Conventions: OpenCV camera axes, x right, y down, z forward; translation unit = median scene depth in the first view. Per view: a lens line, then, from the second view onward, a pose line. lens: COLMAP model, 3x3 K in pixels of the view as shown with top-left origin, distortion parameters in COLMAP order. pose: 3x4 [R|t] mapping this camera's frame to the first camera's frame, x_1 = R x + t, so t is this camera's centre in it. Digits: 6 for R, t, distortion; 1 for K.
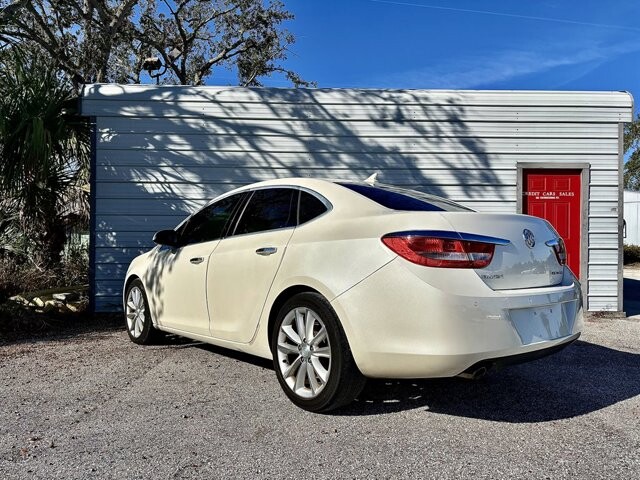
lens RADIAL K [[472.4, 0, 318.9], [0, 472.4, 240.1], [0, 0, 1]] dist [0.062507, -0.059668]
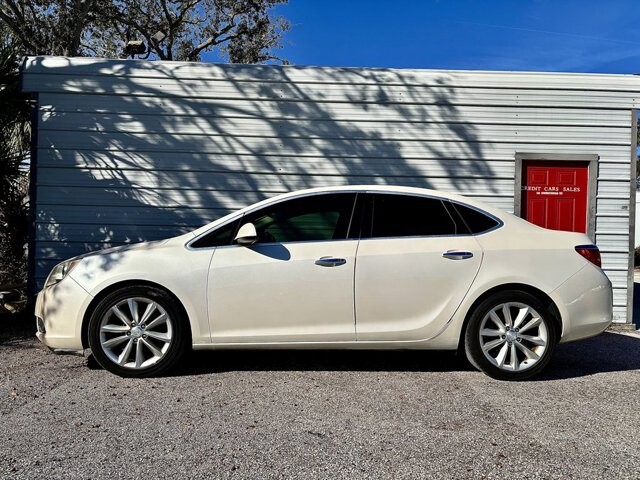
lens RADIAL K [[472.4, 0, 318.5], [0, 472.4, 242.1], [0, 0, 1]] dist [0.062507, -0.059668]
pose [[0.999839, 0.016499, -0.007077, 0.059700], [-0.016417, 0.999799, 0.011526, -0.001603], [0.007265, -0.011408, 0.999909, 0.113593]]
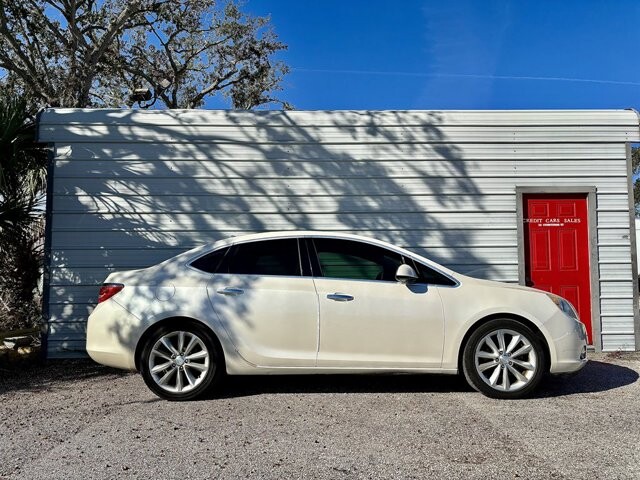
lens RADIAL K [[472.4, 0, 321.0], [0, 472.4, 241.2], [0, 0, 1]] dist [0.062507, -0.059668]
pose [[0.999918, -0.011483, -0.005589, 0.046991], [0.011105, 0.997915, -0.063576, -0.004873], [0.006308, 0.063509, 0.997961, 0.095625]]
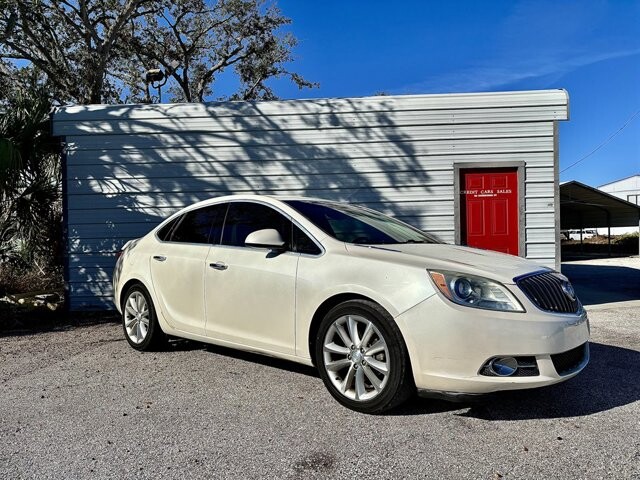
lens RADIAL K [[472.5, 0, 320.9], [0, 472.5, 240.2], [0, 0, 1]] dist [0.047672, -0.040773]
pose [[0.996935, -0.024190, -0.074398, 0.196062], [0.024944, 0.999646, 0.009224, -0.009596], [0.074148, -0.011052, 0.997186, -0.062320]]
